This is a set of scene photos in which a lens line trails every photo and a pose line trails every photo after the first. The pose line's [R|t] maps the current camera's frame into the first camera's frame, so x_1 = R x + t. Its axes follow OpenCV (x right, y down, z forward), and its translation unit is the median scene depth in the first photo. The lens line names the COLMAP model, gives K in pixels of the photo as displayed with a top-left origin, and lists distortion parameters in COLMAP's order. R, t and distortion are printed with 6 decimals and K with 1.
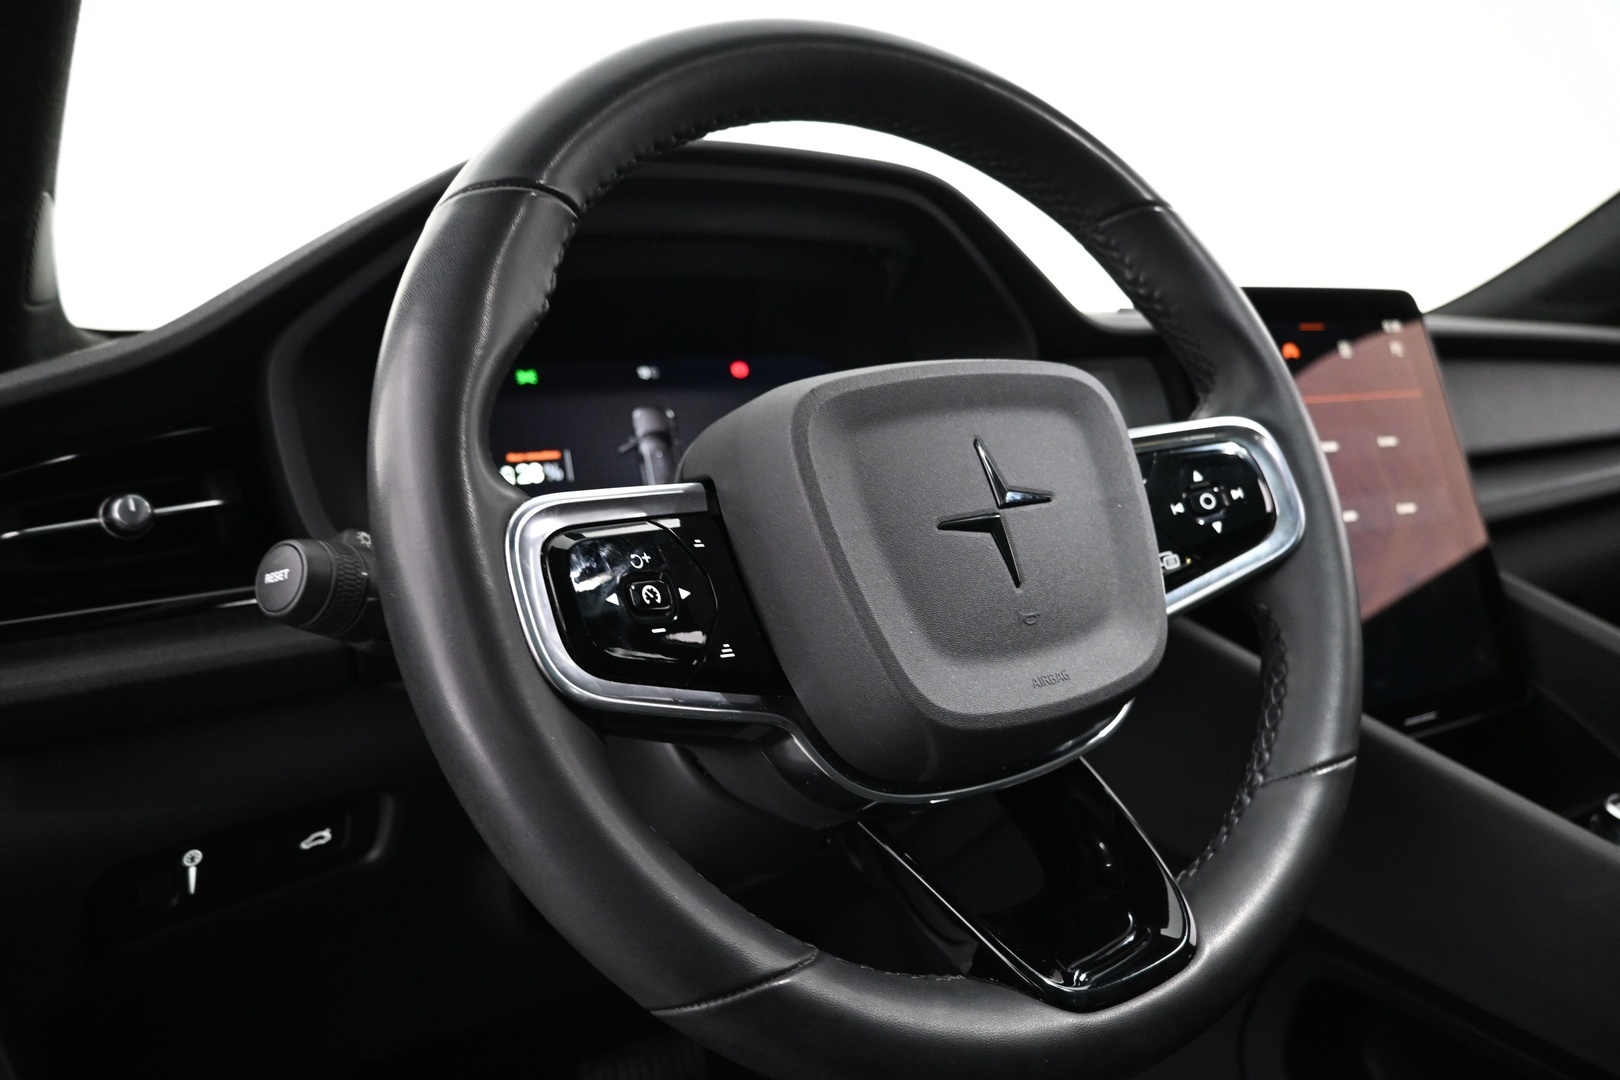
lens RADIAL K [[1110.9, 0, 810.0], [0, 1110.9, 540.0], [0, 0, 1]] dist [-0.004547, 0.000064]
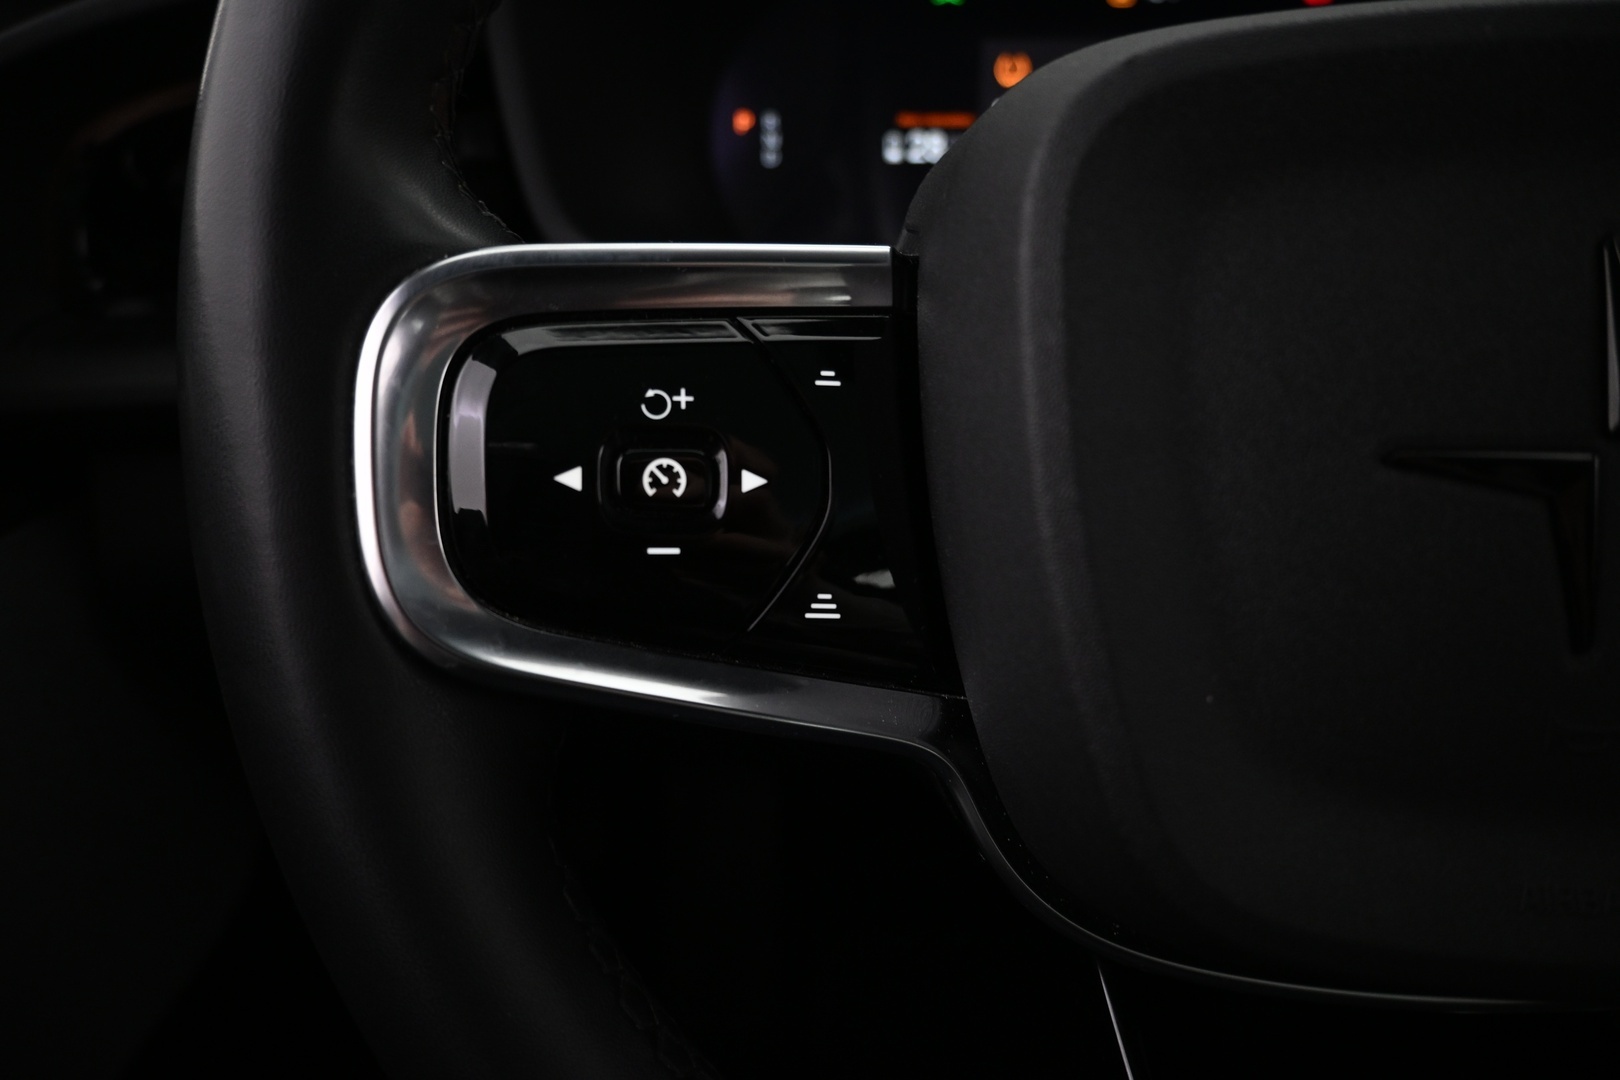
lens RADIAL K [[1110.9, 0, 810.0], [0, 1110.9, 540.0], [0, 0, 1]] dist [-0.004547, 0.000064]
pose [[0.817614, 0.284460, -0.500589, 0.166226], [-0.114895, 0.932552, 0.342265, -0.101561], [0.564186, -0.222326, 0.795151, 0.613613]]
